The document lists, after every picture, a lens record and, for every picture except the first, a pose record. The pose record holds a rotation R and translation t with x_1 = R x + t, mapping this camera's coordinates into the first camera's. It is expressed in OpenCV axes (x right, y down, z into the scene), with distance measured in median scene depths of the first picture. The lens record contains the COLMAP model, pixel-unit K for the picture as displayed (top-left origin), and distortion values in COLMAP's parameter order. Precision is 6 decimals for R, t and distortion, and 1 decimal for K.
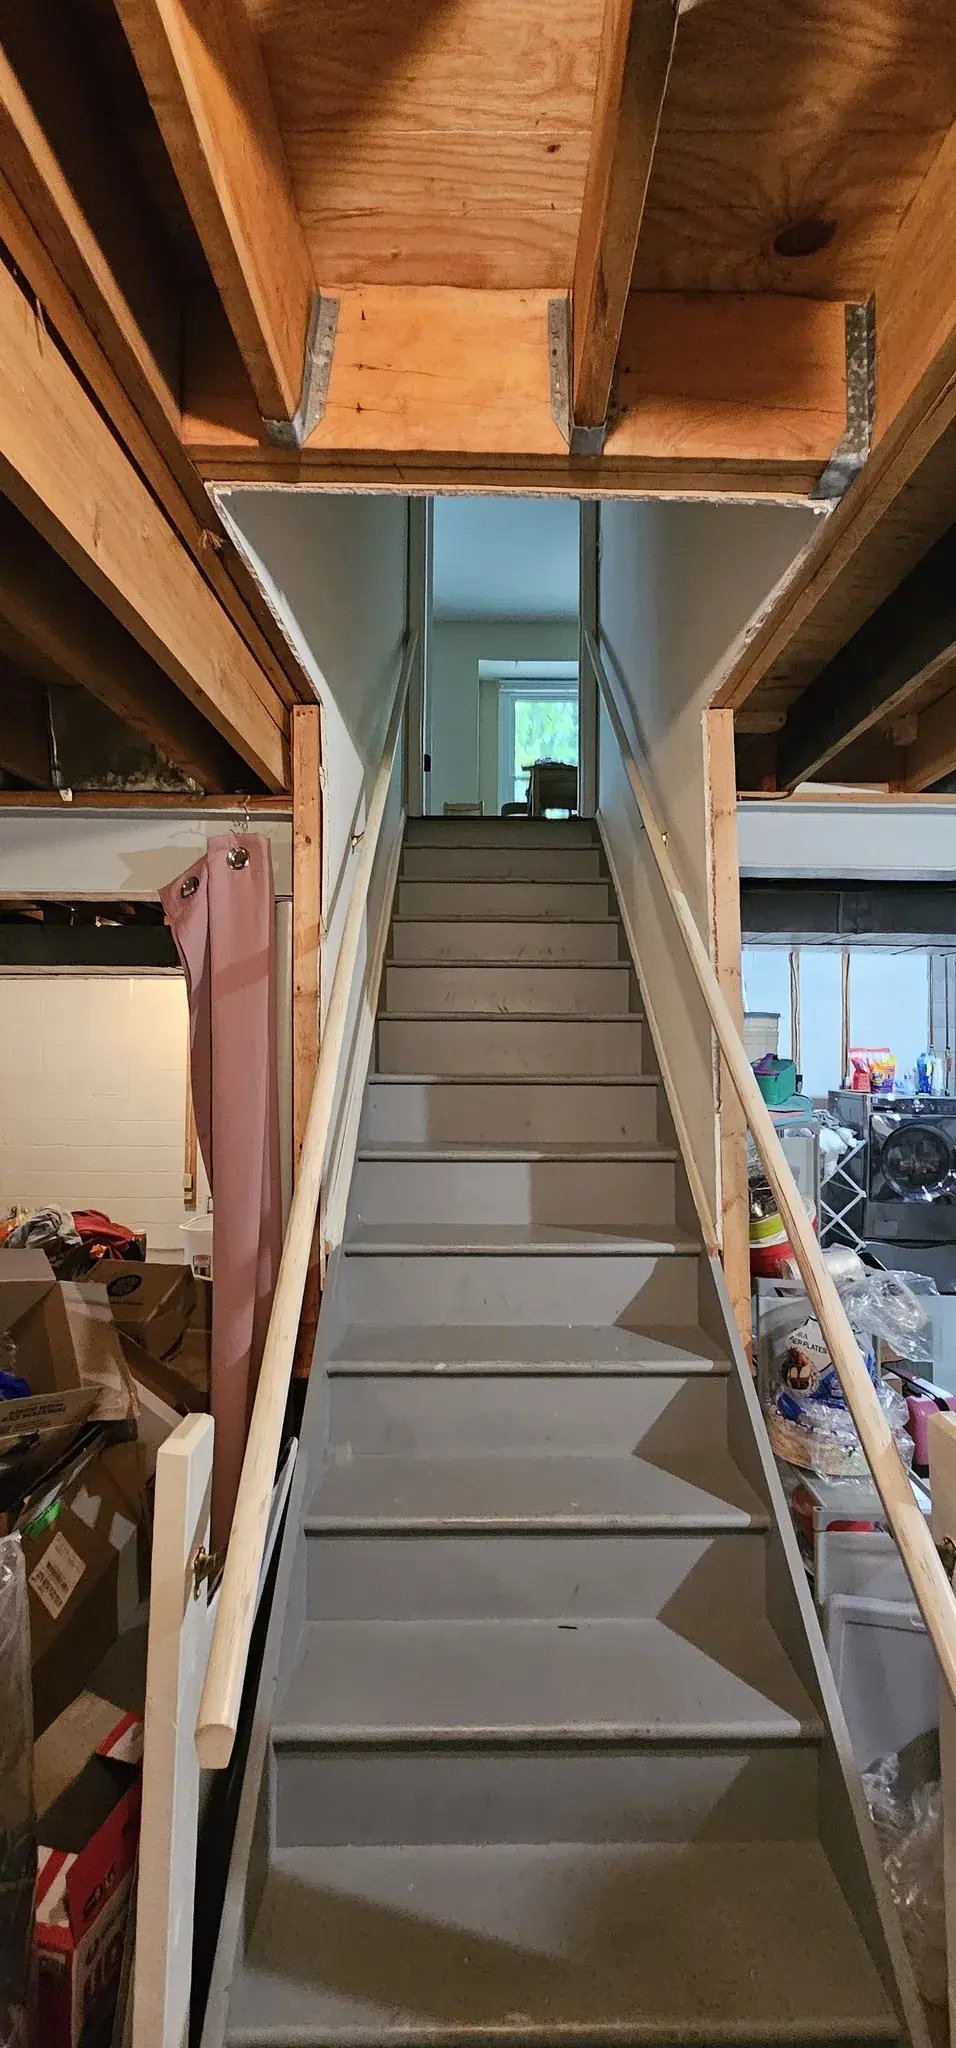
lens RADIAL K [[821.2, 0, 505.8], [0, 821.2, 1024.7], [0, 0, 1]] dist [-0.000463, 0.000025]
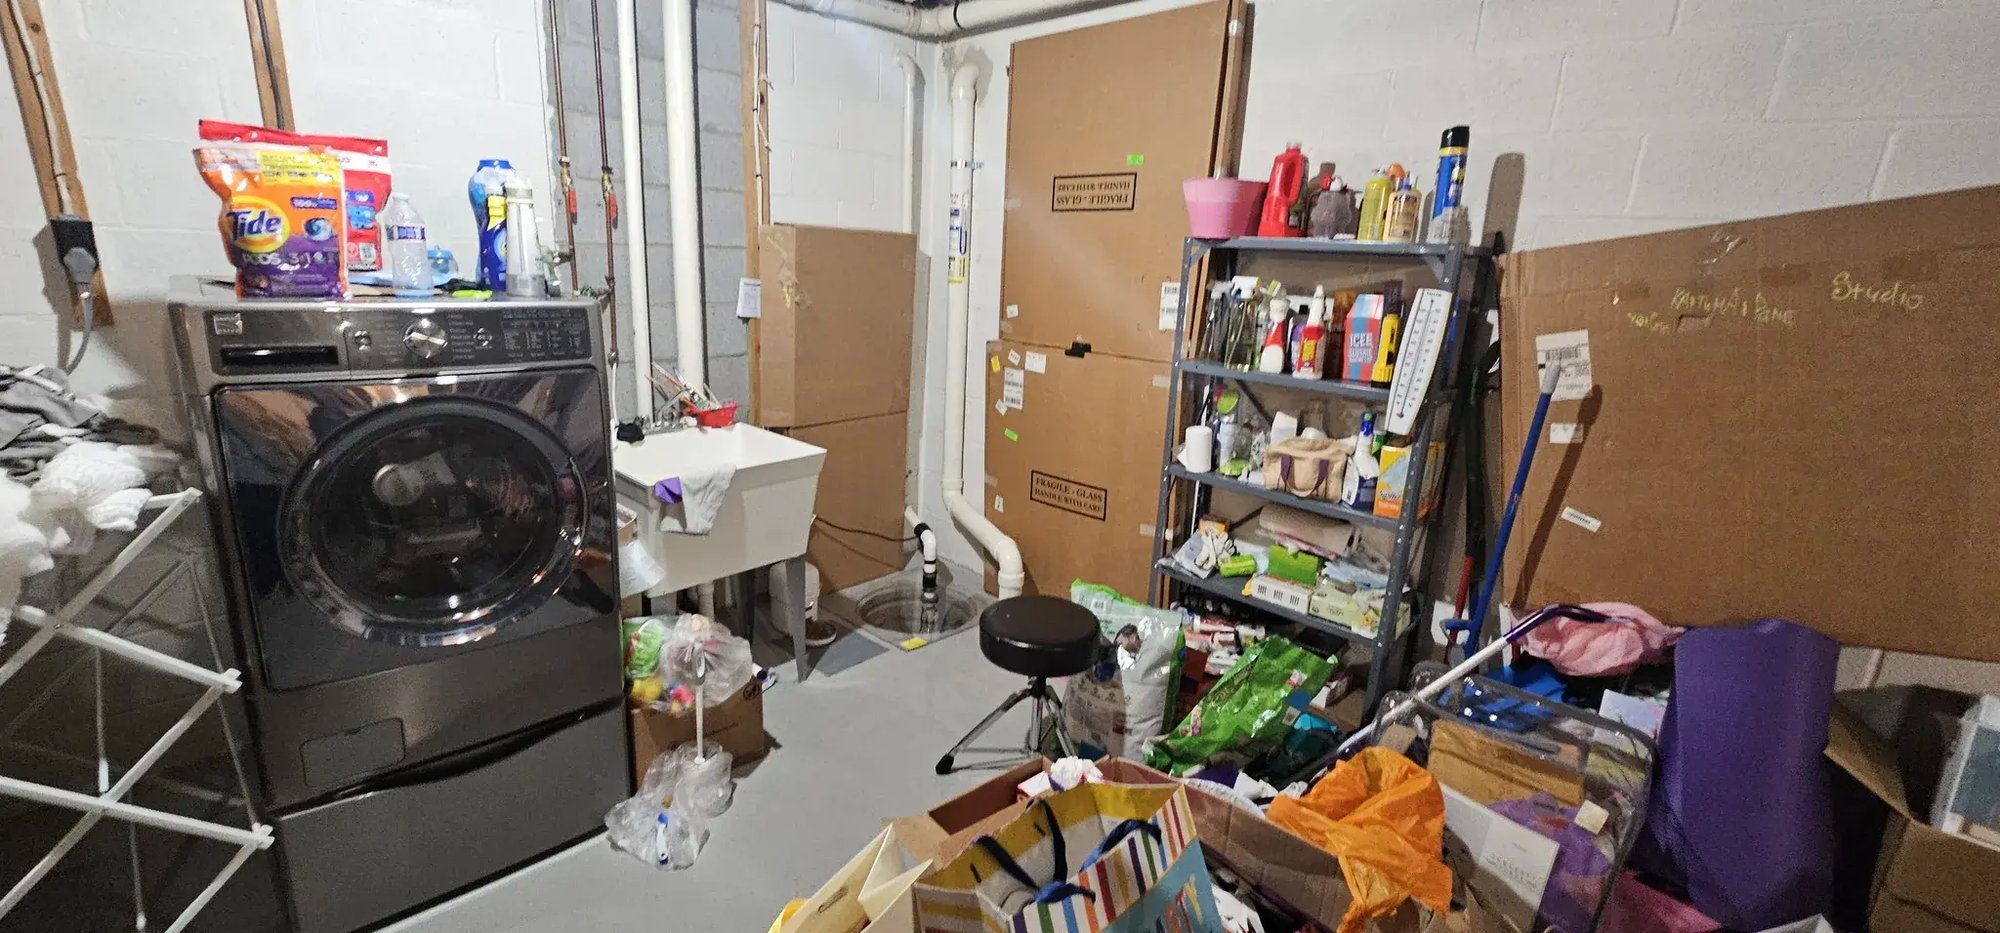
lens RADIAL K [[851.4, 0, 1000.5], [0, 851.4, 466.2], [0, 0, 1]] dist [-0.000094, 0.000014]
pose [[0.709108, -0.142618, 0.690526, 0.425521], [-0.057591, 0.964343, 0.258312, 0.054638], [-0.702744, -0.222939, 0.675610, 0.646638]]
